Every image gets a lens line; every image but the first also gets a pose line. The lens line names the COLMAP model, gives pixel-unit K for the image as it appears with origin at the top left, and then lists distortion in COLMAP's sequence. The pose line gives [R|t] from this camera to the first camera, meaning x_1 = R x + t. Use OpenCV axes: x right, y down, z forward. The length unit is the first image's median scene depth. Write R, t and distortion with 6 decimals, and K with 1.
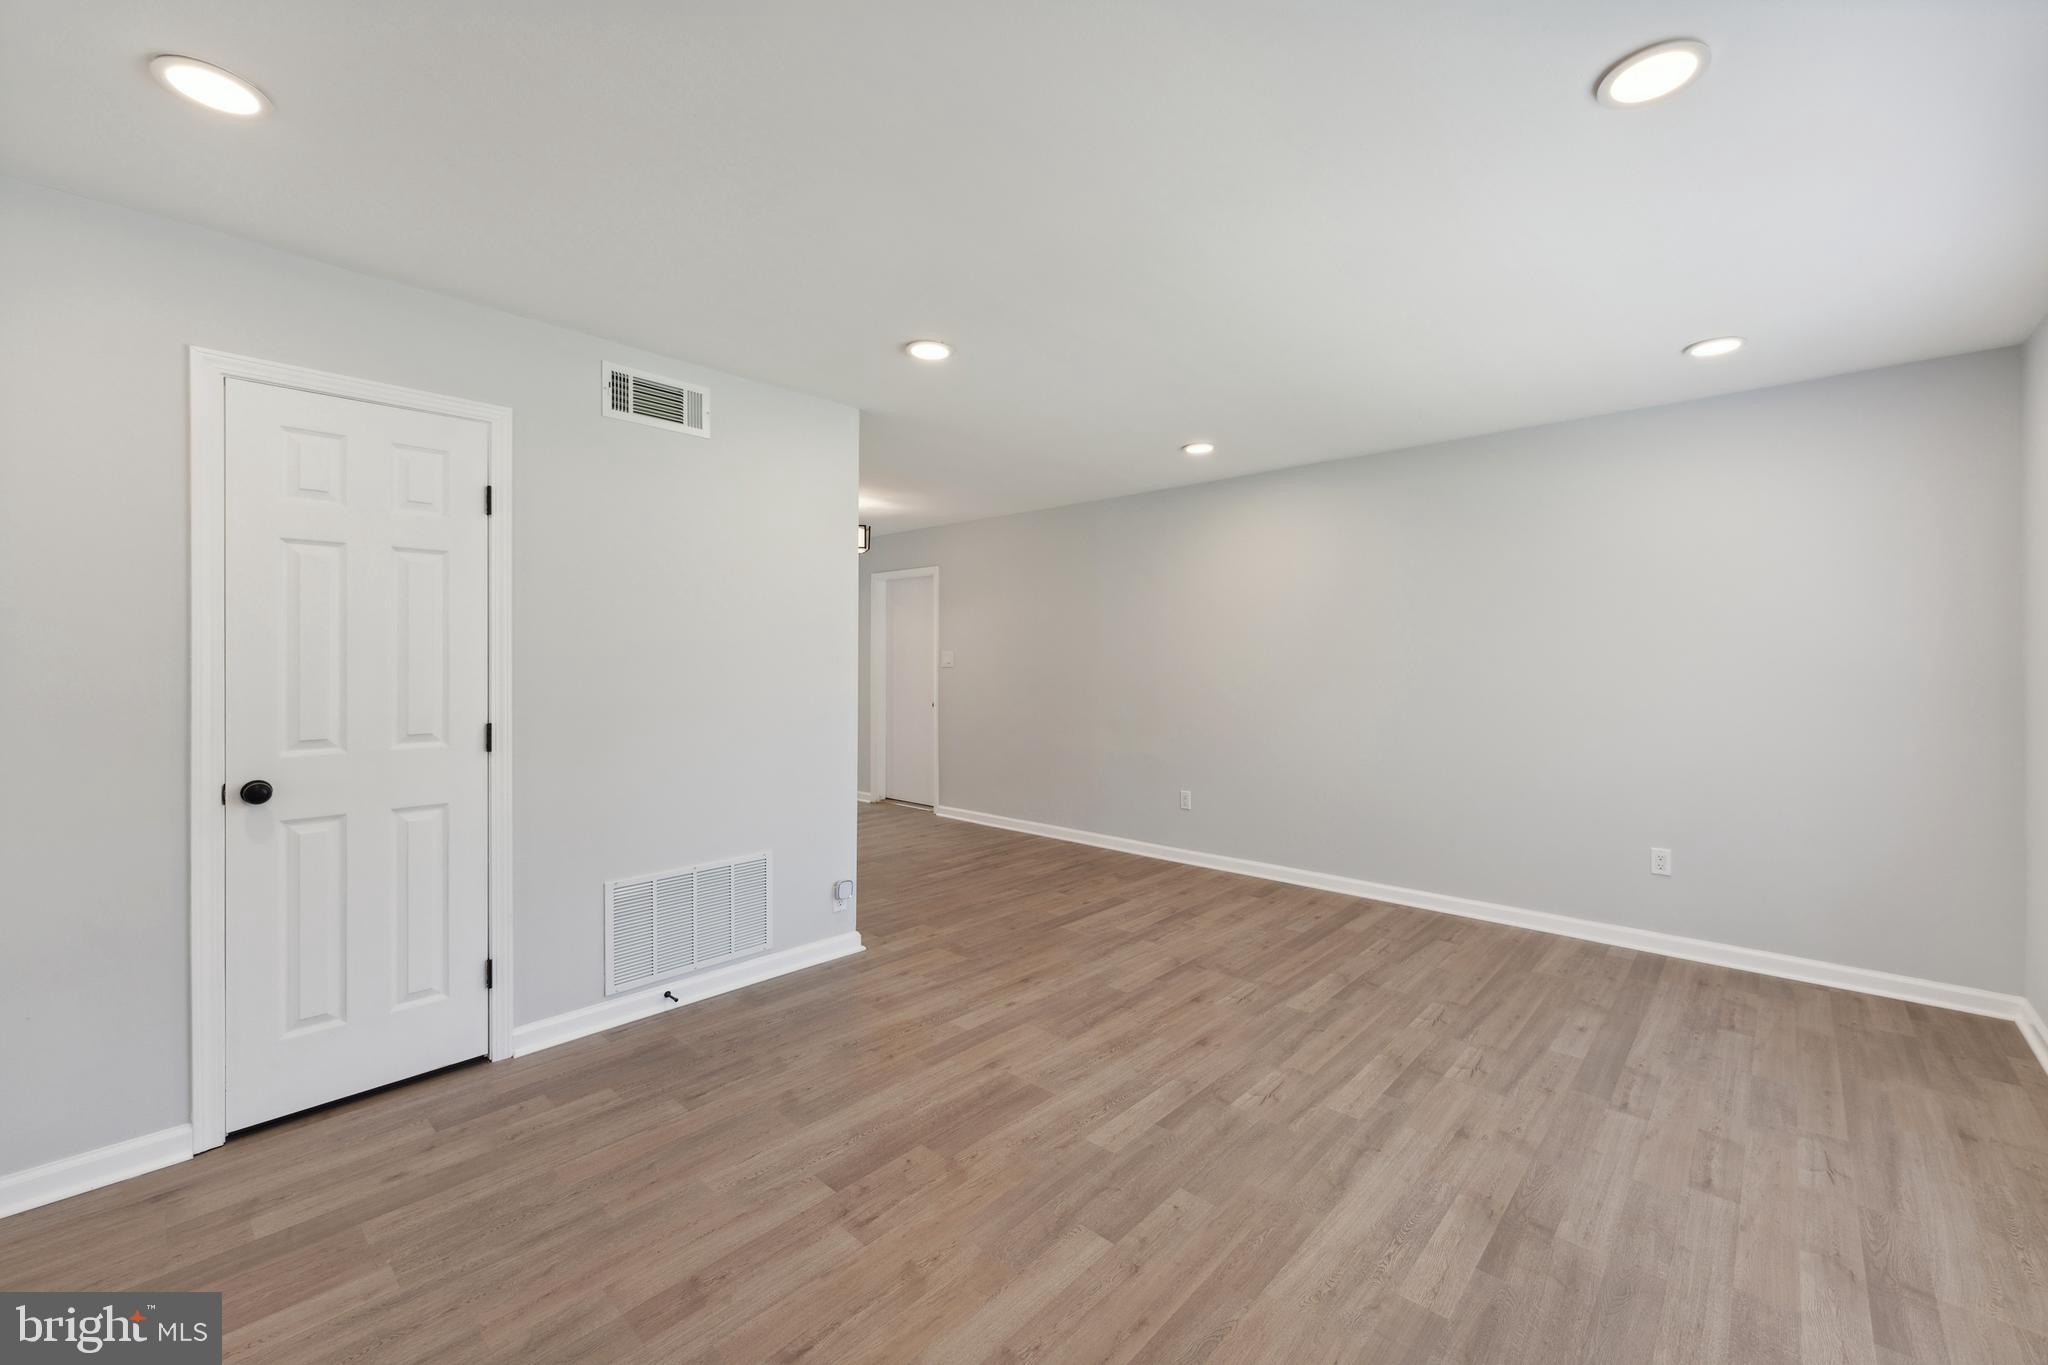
lens RADIAL K [[829.6, 0, 1032.3], [0, 829.6, 660.5], [0, 0, 1]] dist [-0.001793, -0.000202]
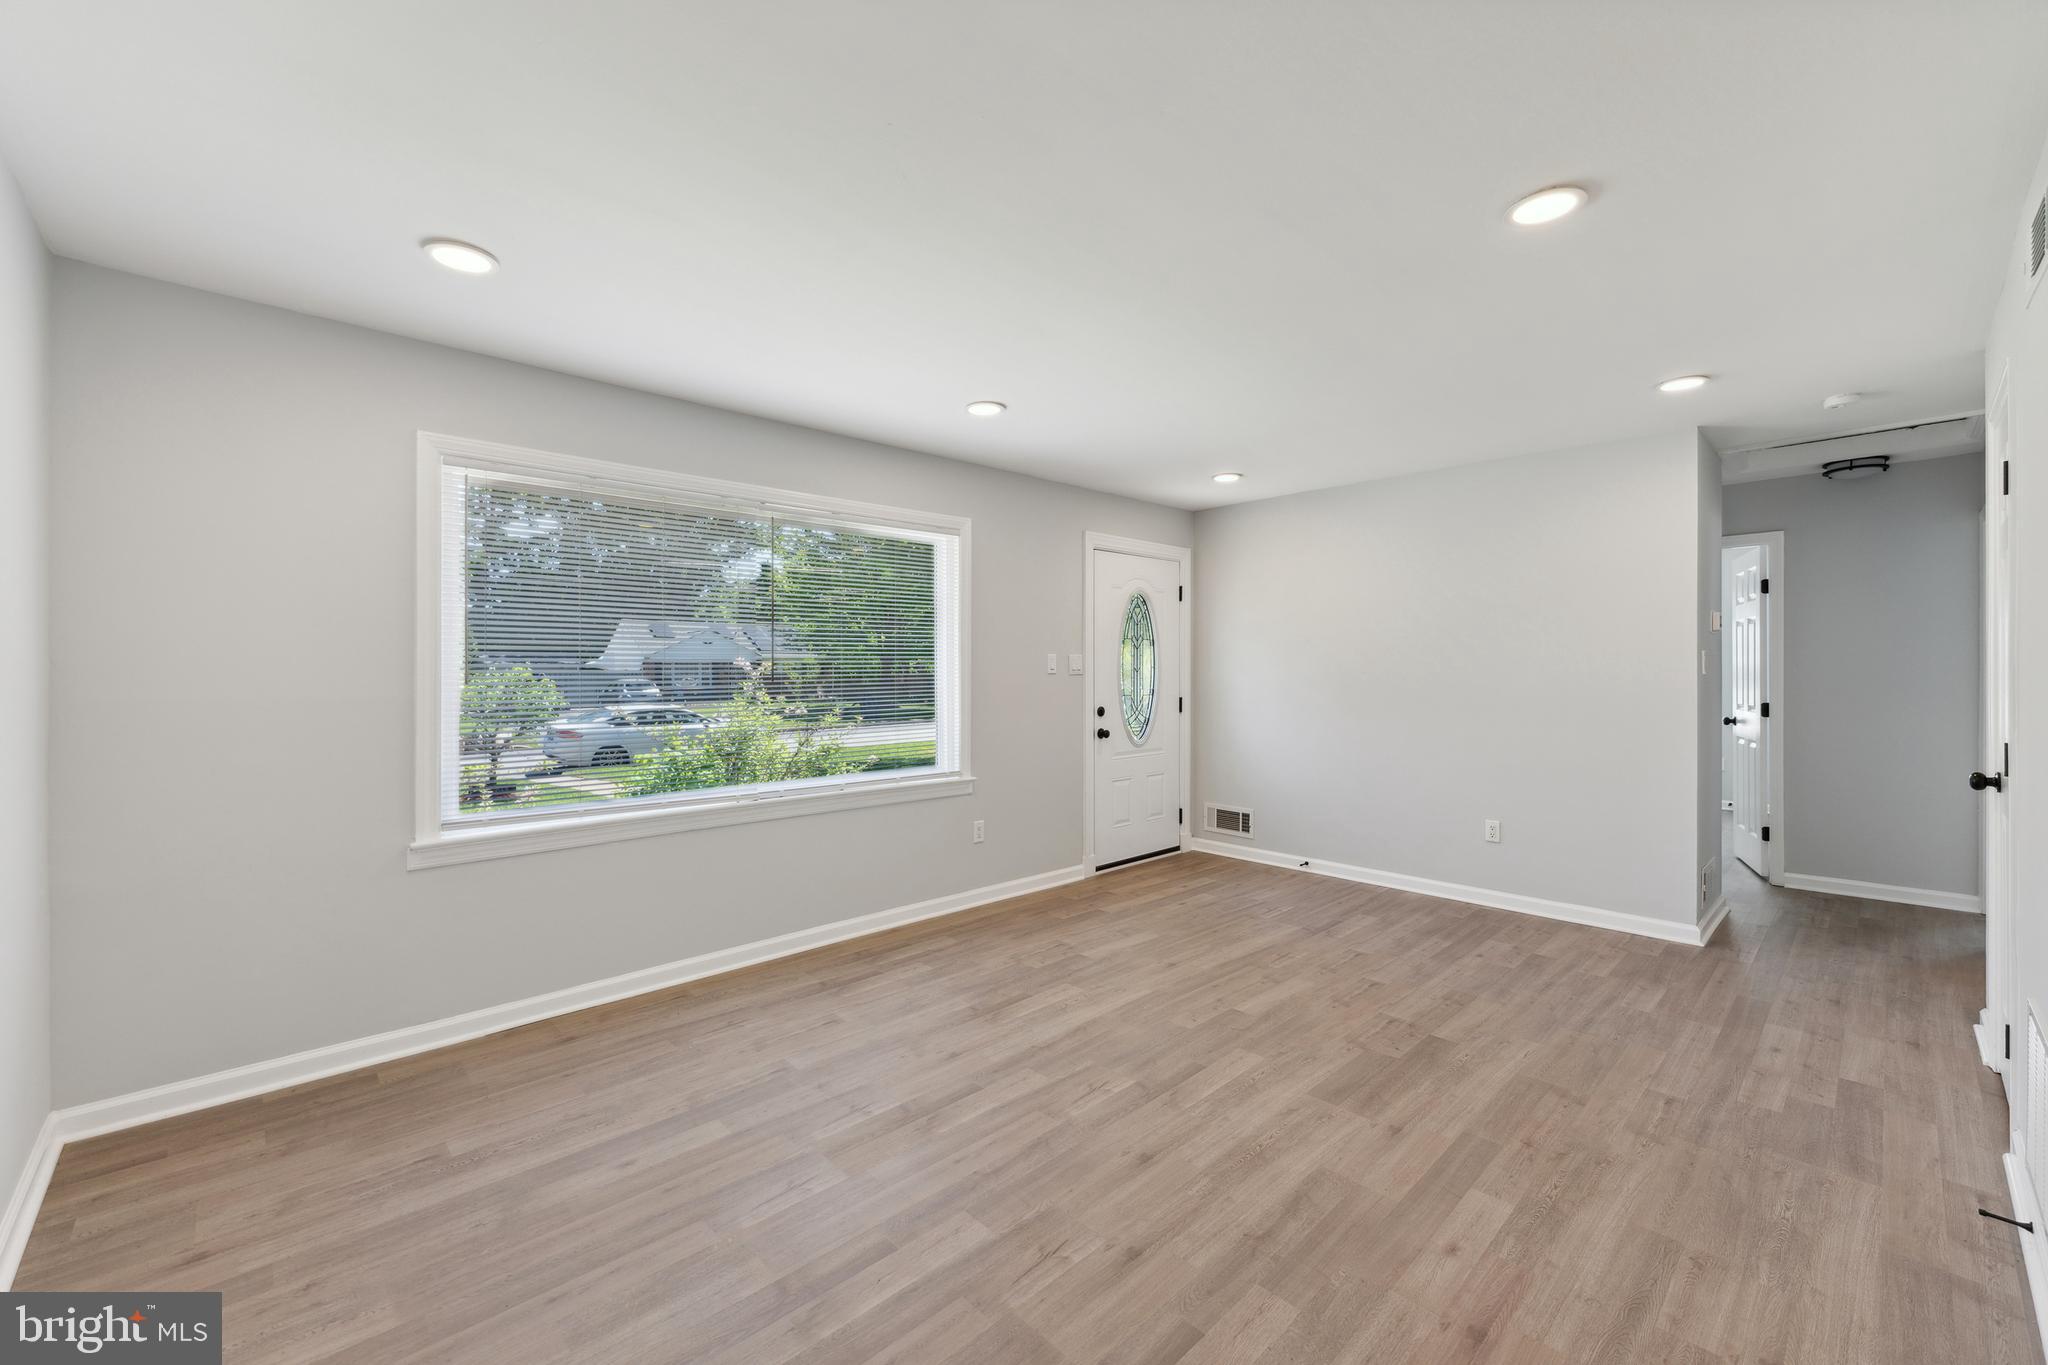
lens RADIAL K [[829.6, 0, 1032.3], [0, 829.6, 660.5], [0, 0, 1]] dist [-0.001793, -0.000202]
pose [[-0.997733, 0.001839, 0.067273, 0.298460], [0.001289, 0.999965, -0.008211, -0.001714], [-0.067286, -0.008106, -0.997701, 2.075505]]
